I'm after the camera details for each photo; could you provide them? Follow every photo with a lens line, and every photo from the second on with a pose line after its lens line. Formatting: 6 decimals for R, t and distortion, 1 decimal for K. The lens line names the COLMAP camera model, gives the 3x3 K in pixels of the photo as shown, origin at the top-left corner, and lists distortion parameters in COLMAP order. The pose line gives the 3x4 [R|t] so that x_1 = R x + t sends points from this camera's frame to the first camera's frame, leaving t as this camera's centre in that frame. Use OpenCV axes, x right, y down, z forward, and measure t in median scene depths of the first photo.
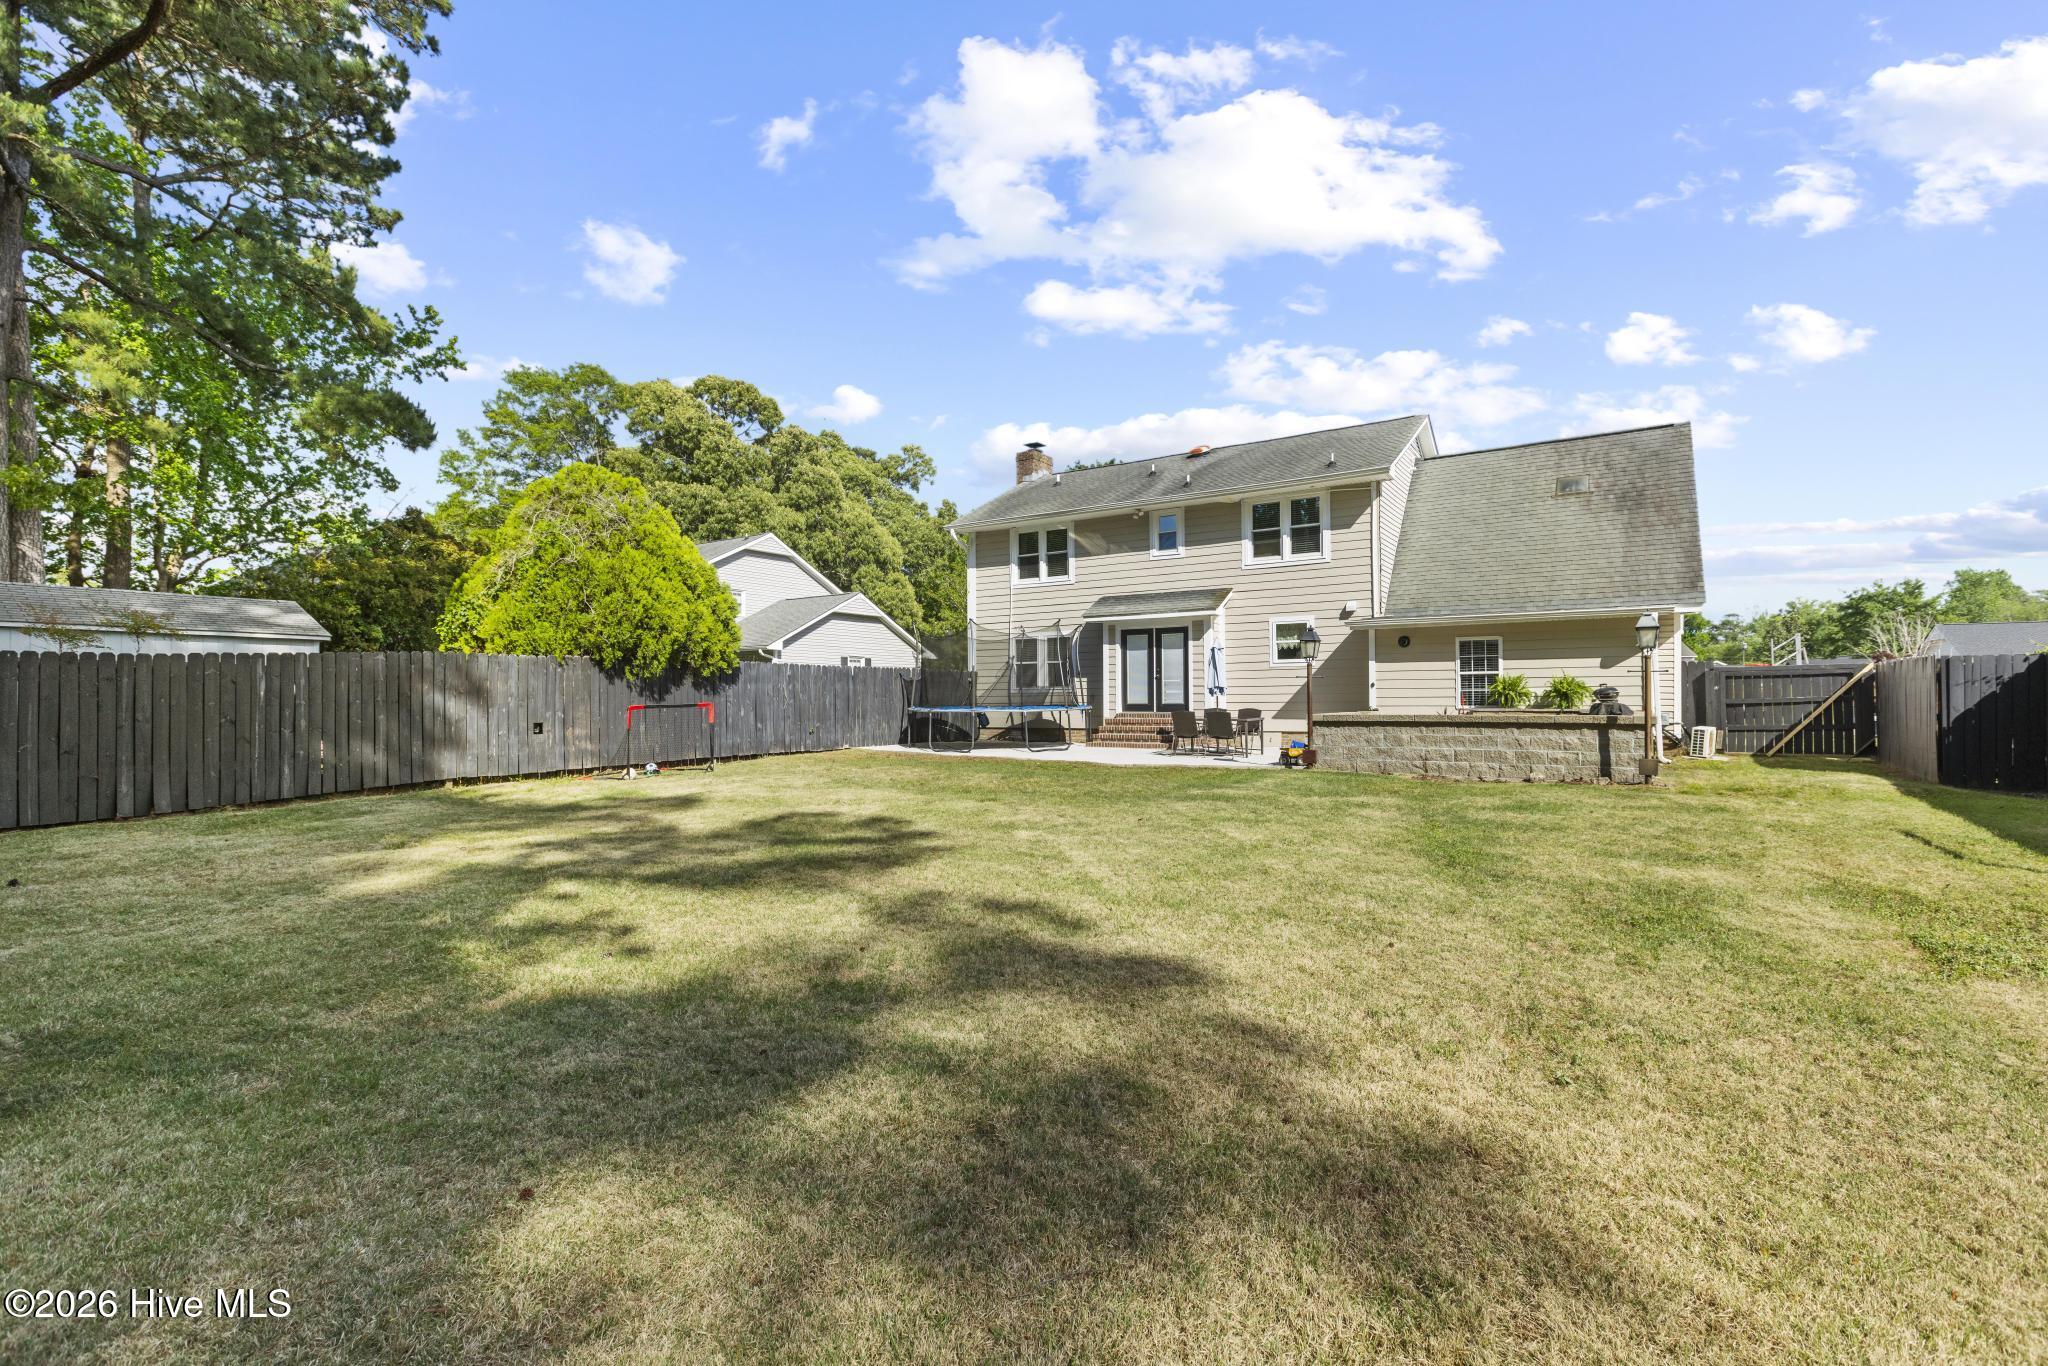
lens RADIAL K [[913.7, 0, 1024.9], [0, 913.7, 686.6], [0, 0, 1]] dist [0.002131, -0.000850]
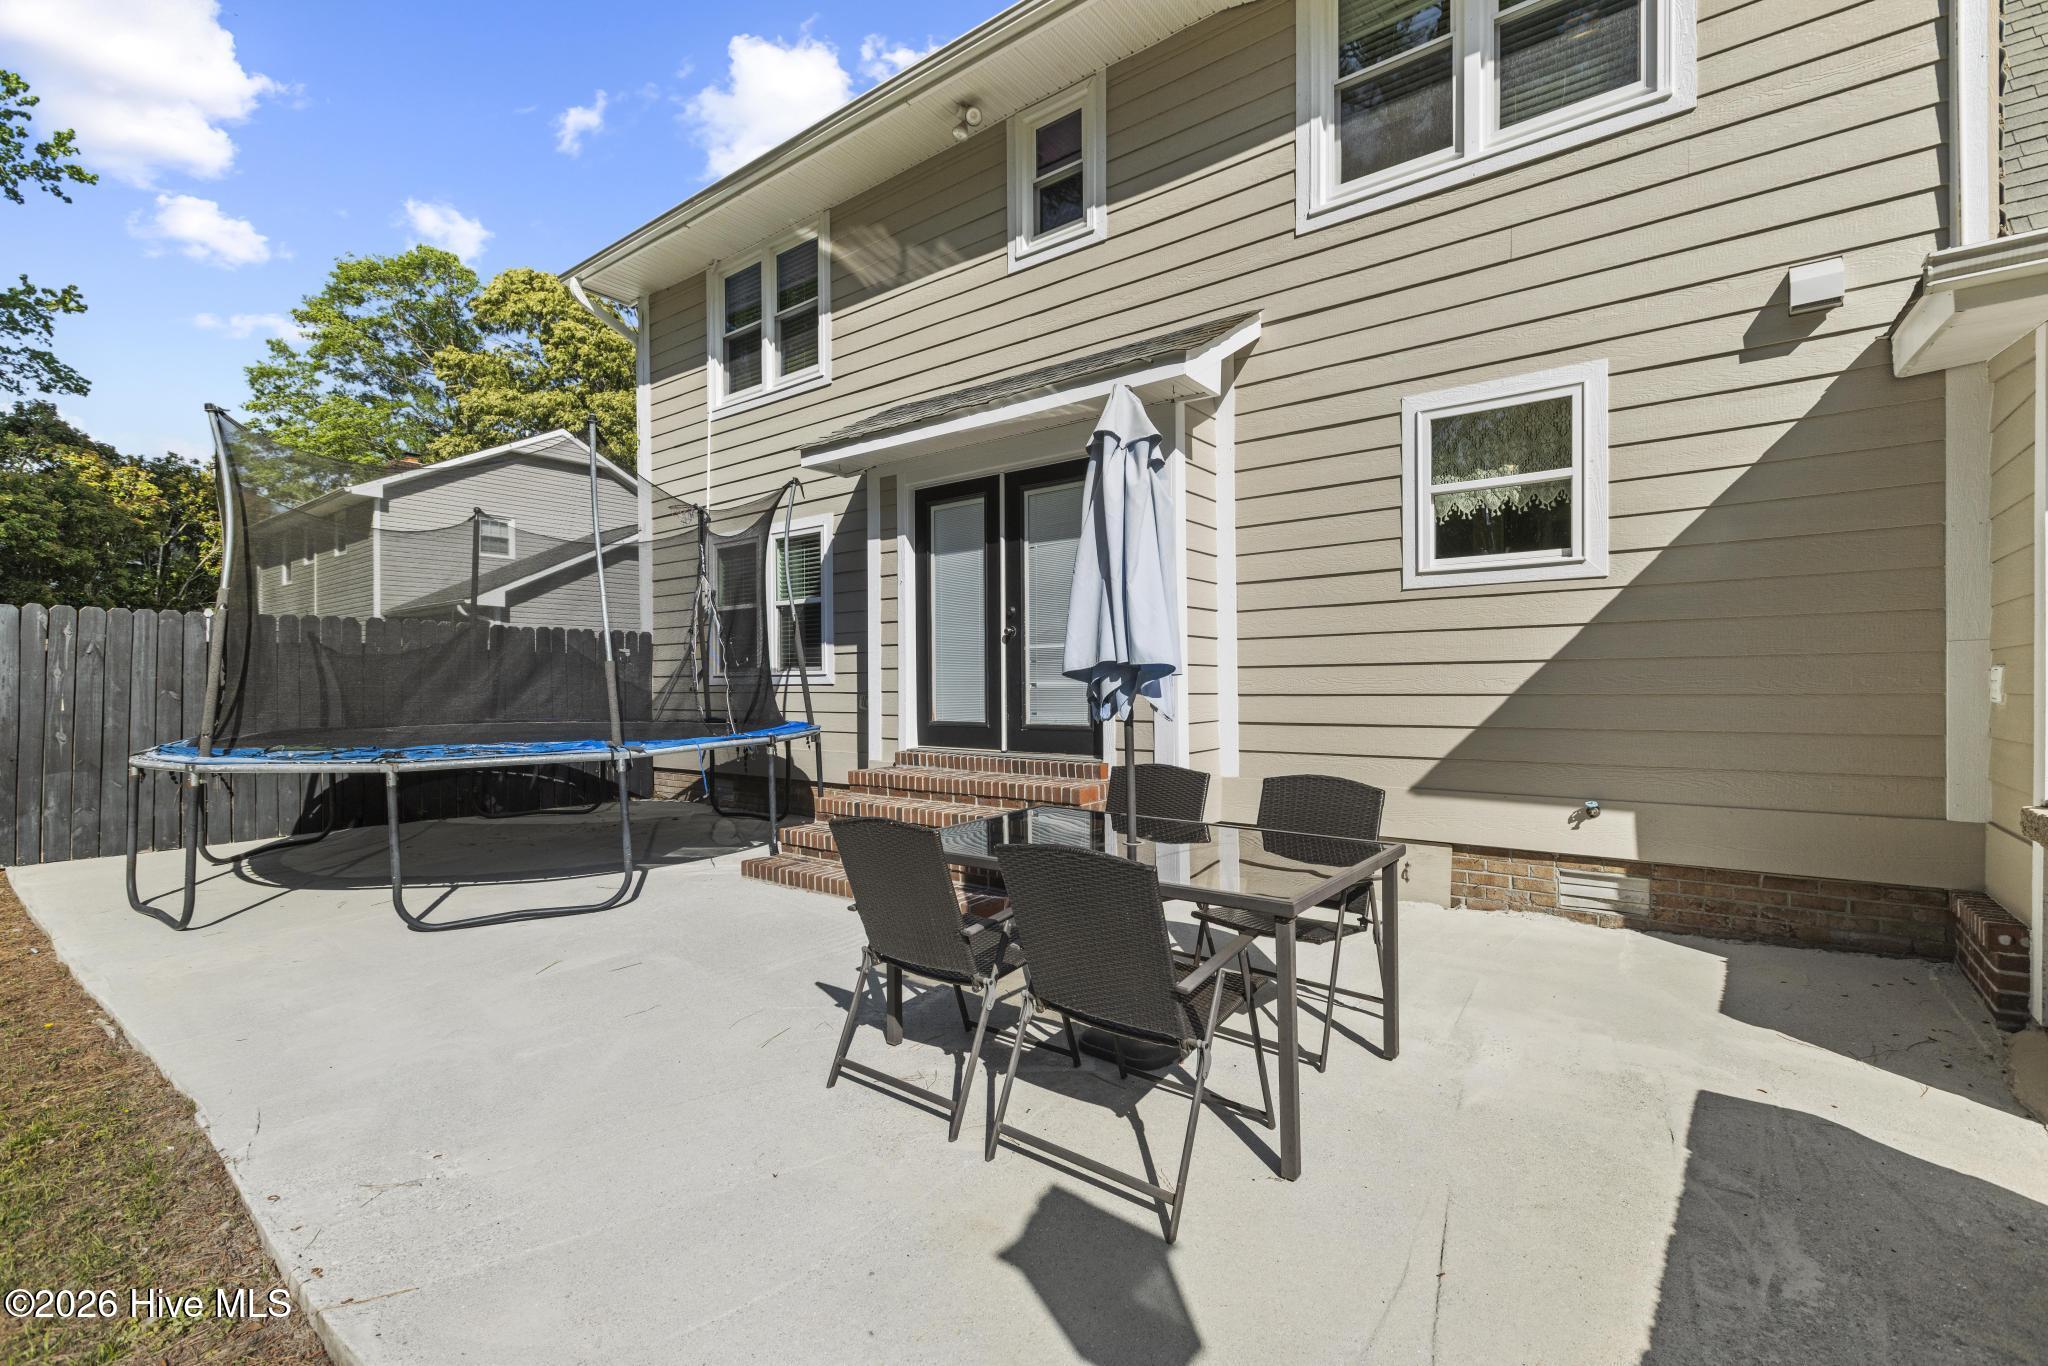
lens RADIAL K [[913.7, 0, 1022.0], [0, 913.7, 682.7], [0, 0, 1]] dist [0.002131, -0.000850]
pose [[0.996120, -0.003710, -0.087923, 0.170040], [0.005254, 0.999836, 0.017337, -0.000143], [0.087844, -0.017731, 0.995976, 0.681016]]
